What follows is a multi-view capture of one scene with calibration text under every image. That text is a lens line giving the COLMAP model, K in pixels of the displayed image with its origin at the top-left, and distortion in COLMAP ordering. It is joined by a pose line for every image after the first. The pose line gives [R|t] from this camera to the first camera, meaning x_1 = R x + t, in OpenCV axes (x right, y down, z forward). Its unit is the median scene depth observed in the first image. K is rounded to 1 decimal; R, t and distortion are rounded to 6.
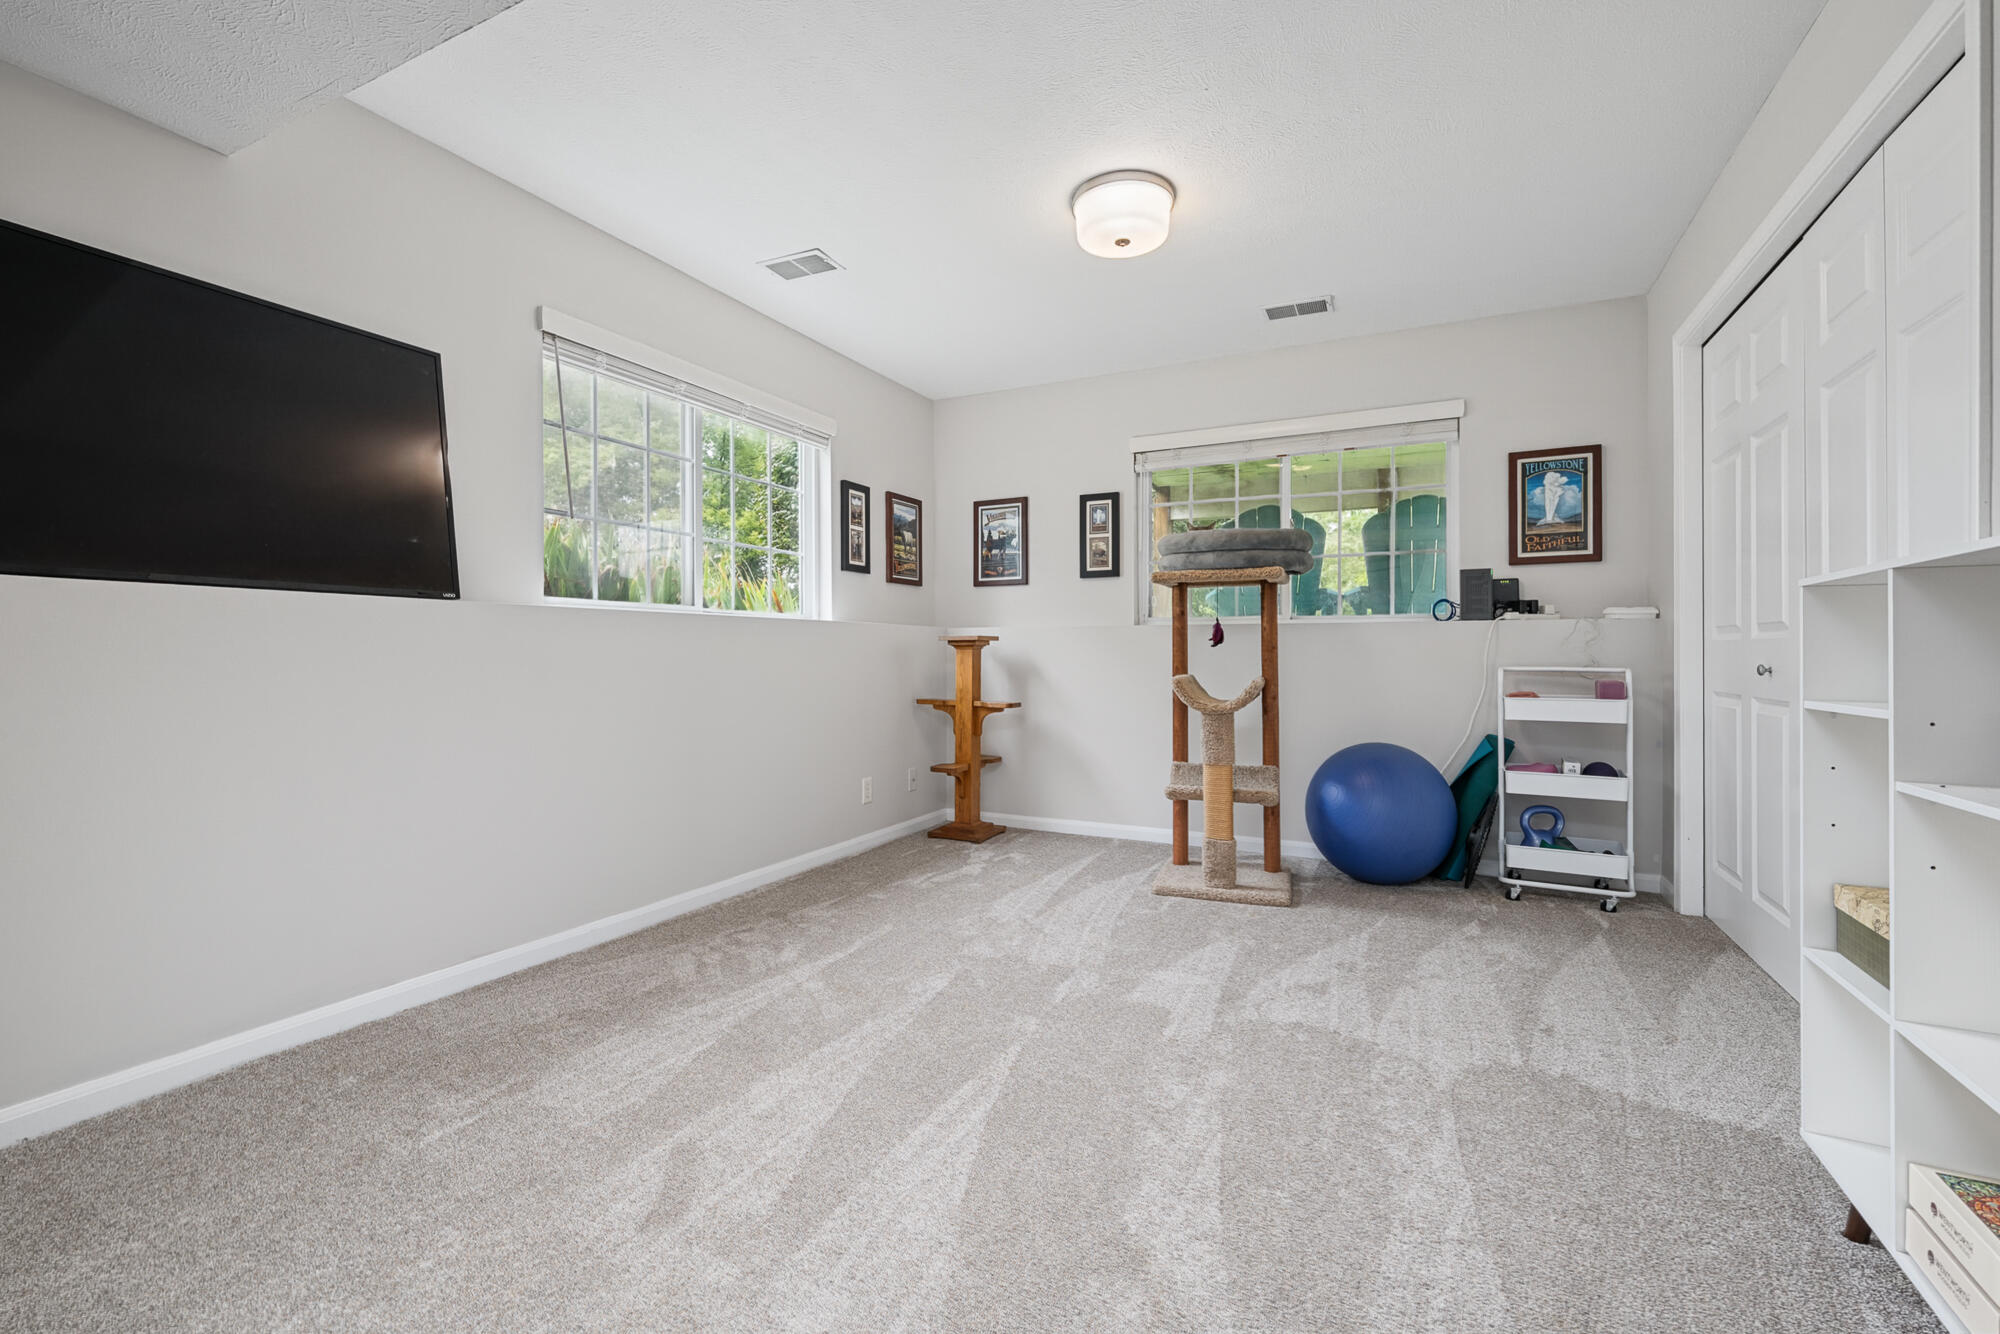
lens RADIAL K [[807.9, 0, 993.9], [0, 807.9, 658.5], [0, 0, 1]] dist [-0.002146, -0.000677]
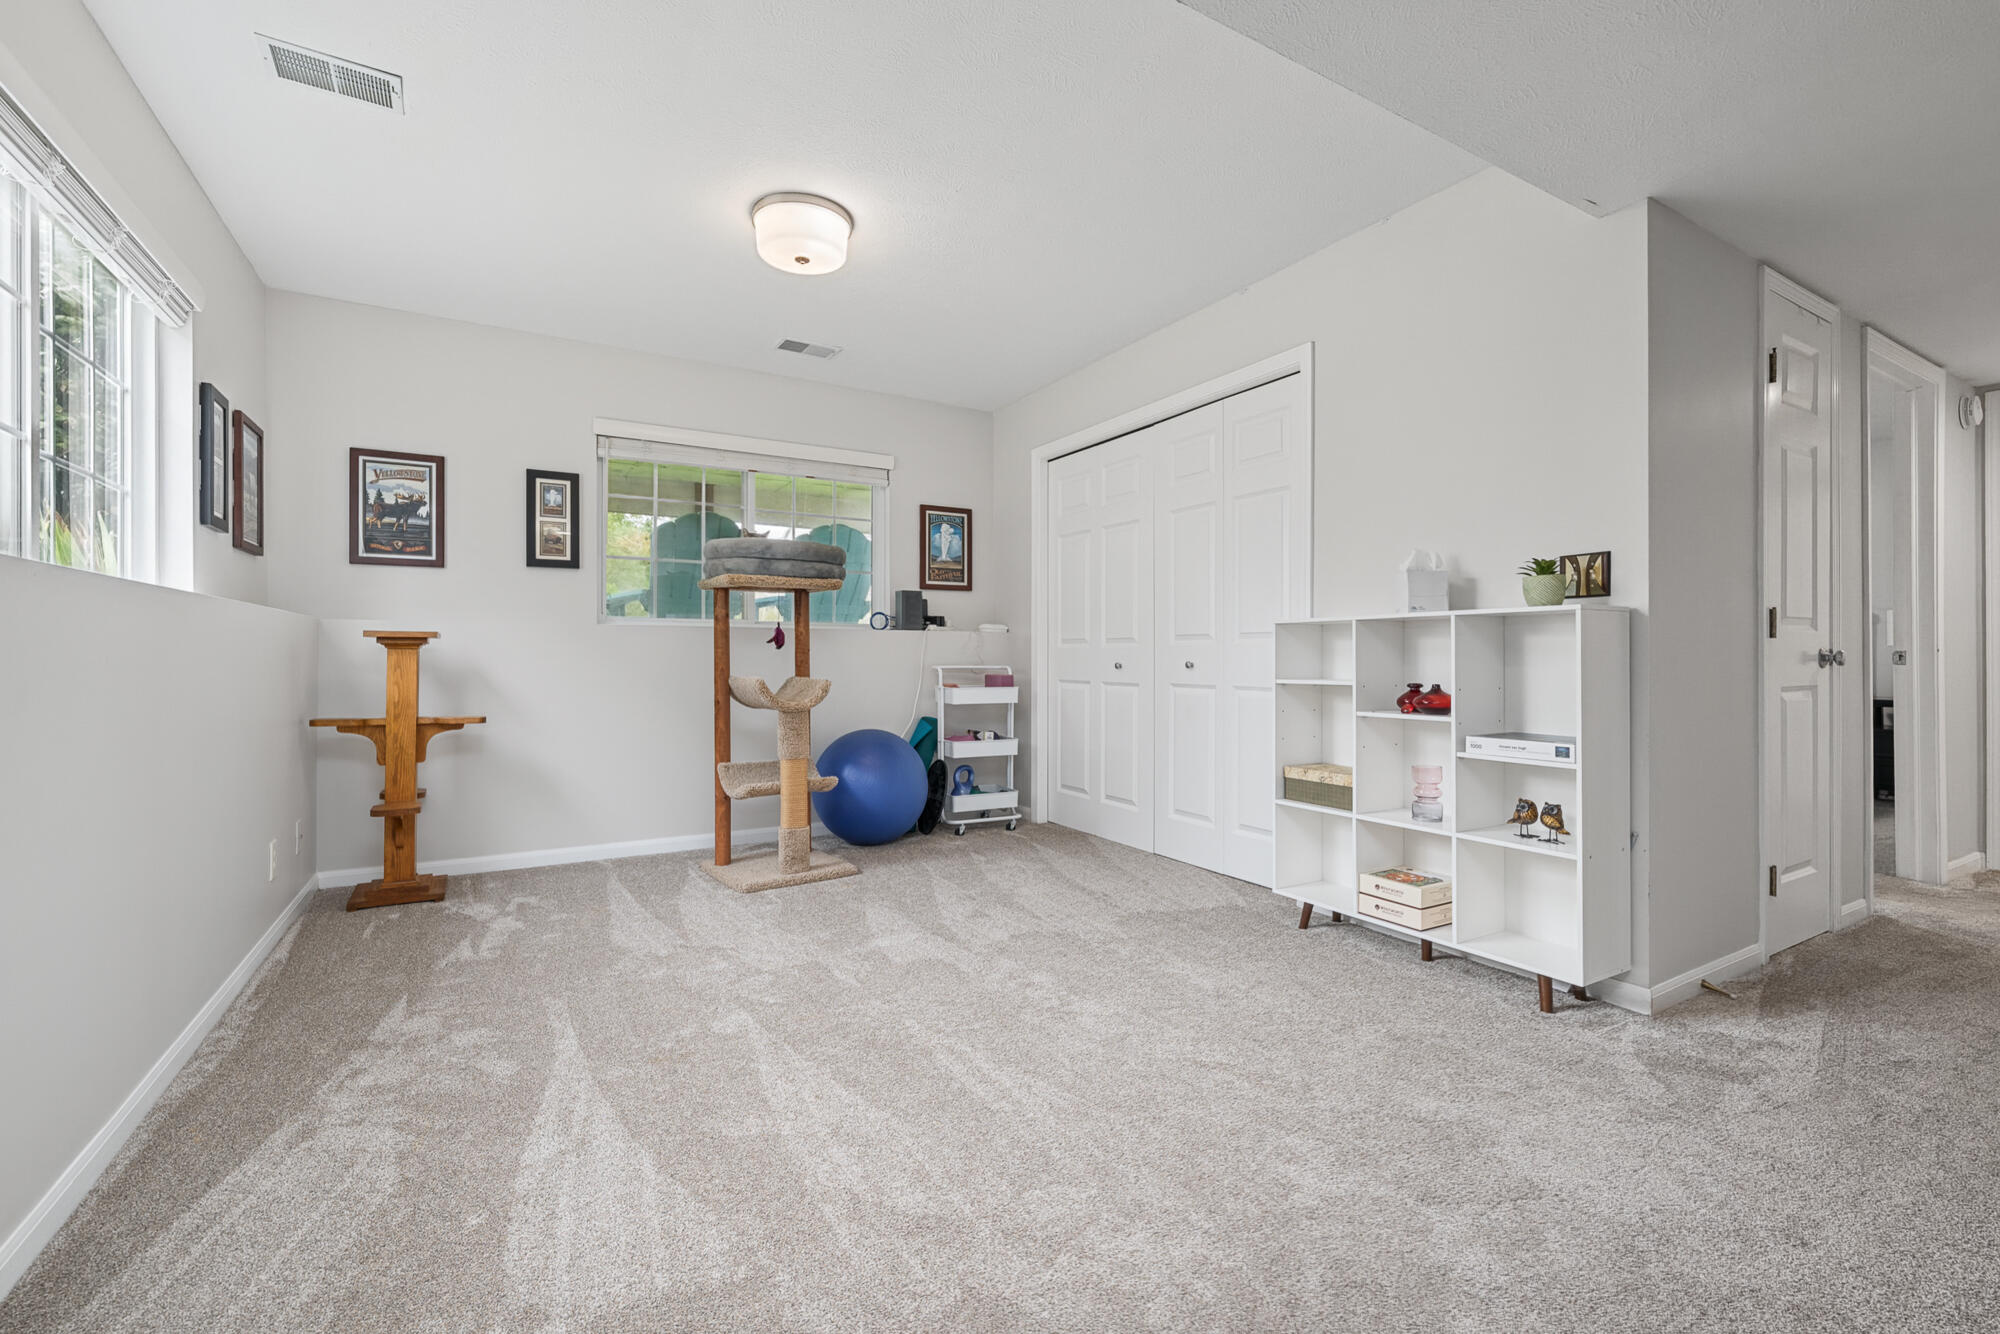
lens RADIAL K [[807.9, 0, 992.8], [0, 807.9, 660.1], [0, 0, 1]] dist [-0.002146, -0.000677]
pose [[0.580371, -0.003460, 0.814345, -0.415531], [0.003411, 0.999993, 0.001818, -0.001048], [-0.814345, 0.001723, 0.580379, 0.149384]]
